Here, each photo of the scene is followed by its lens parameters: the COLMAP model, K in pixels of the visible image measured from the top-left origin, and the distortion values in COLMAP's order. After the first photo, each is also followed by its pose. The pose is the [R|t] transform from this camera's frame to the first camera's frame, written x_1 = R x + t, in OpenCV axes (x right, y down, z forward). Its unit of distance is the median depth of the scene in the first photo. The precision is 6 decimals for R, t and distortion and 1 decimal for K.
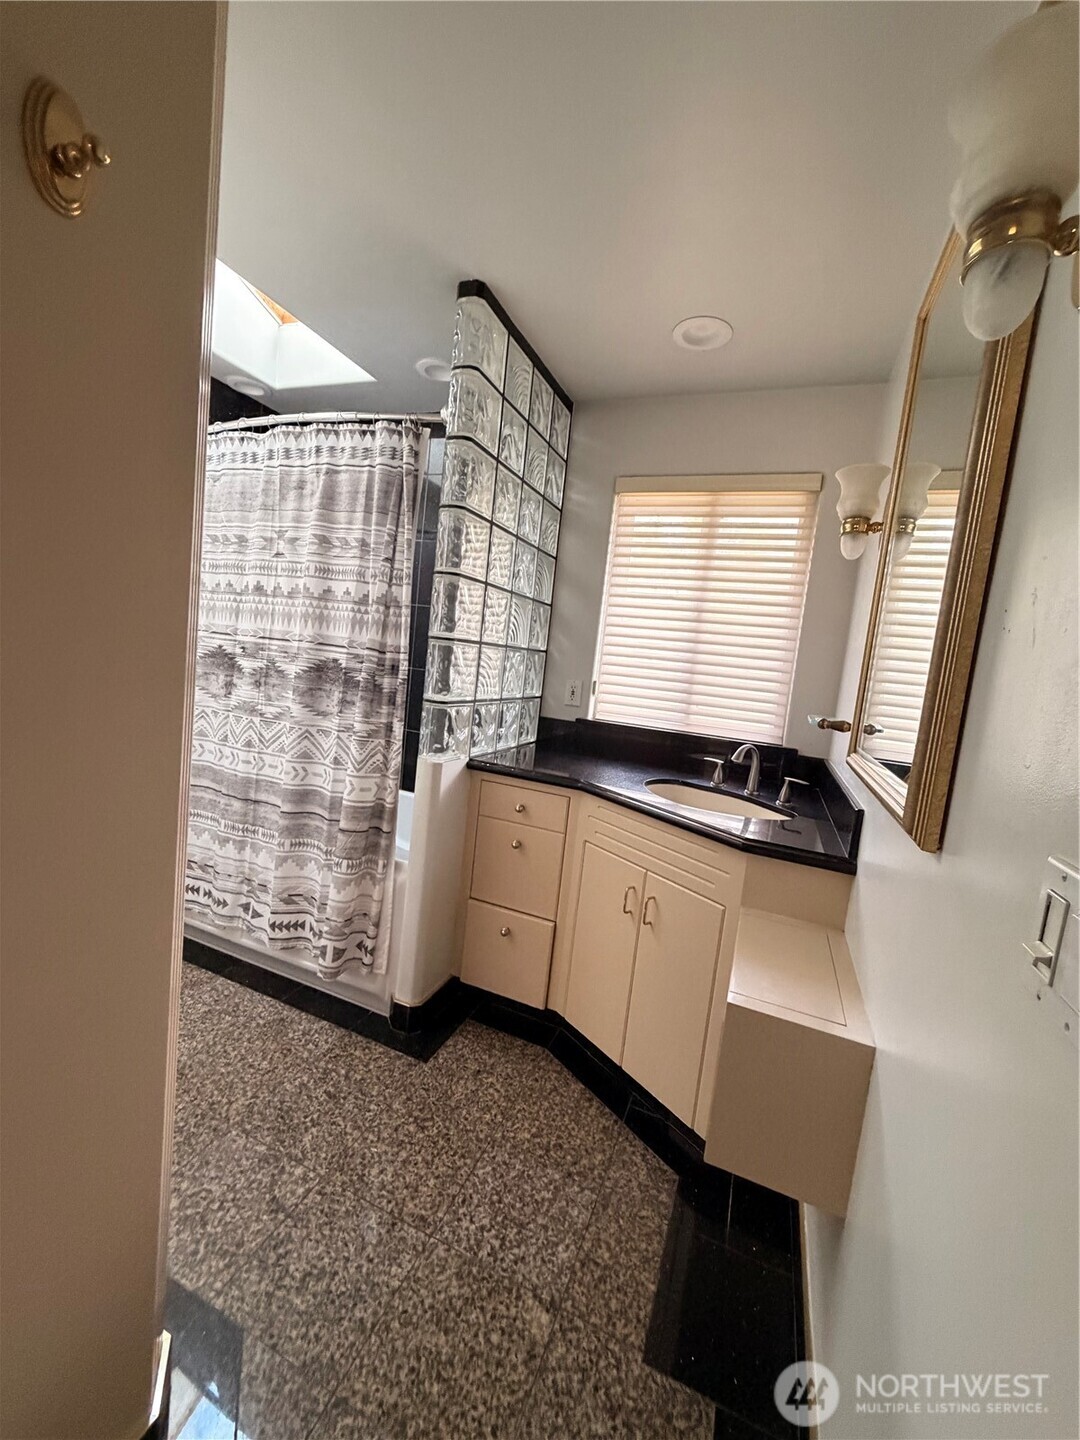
lens RADIAL K [[573.9, 0, 542.3], [0, 573.9, 718.2], [0, 0, 1]] dist [-0.001727, -0.000114]
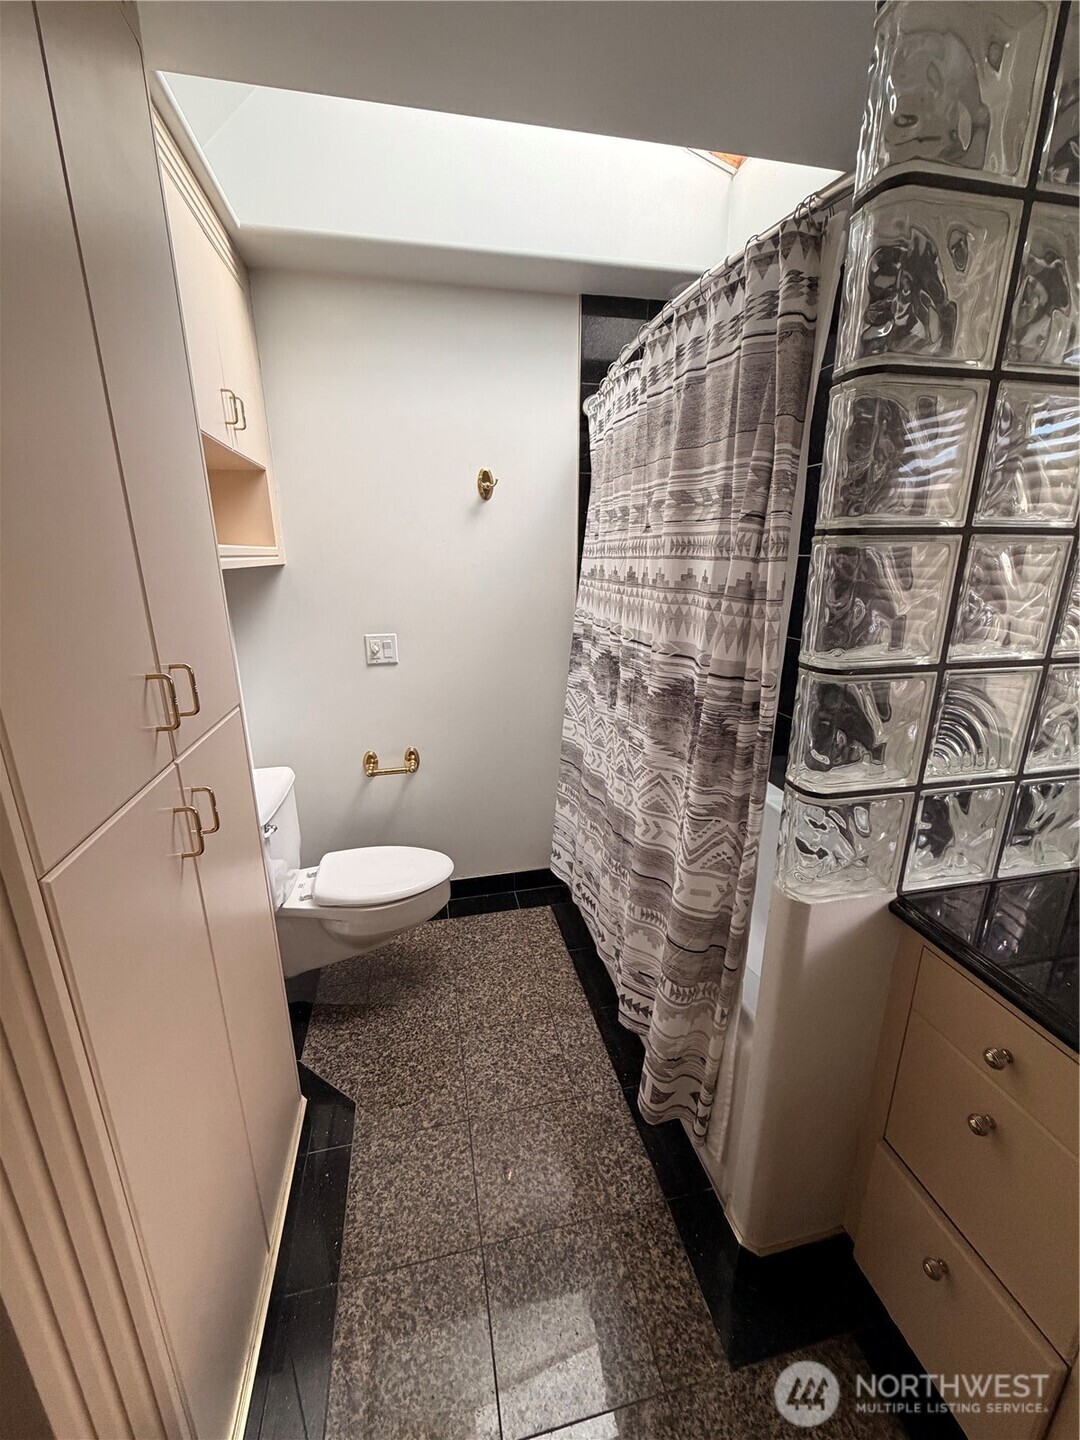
lens RADIAL K [[573.9, 0, 541.0], [0, 573.9, 716.9], [0, 0, 1]] dist [-0.001727, -0.000114]
pose [[0.567019, 0.118421, -0.815148, 0.087929], [-0.023830, 0.991556, 0.127473, -0.144774], [0.823360, -0.052854, 0.565053, 0.492319]]
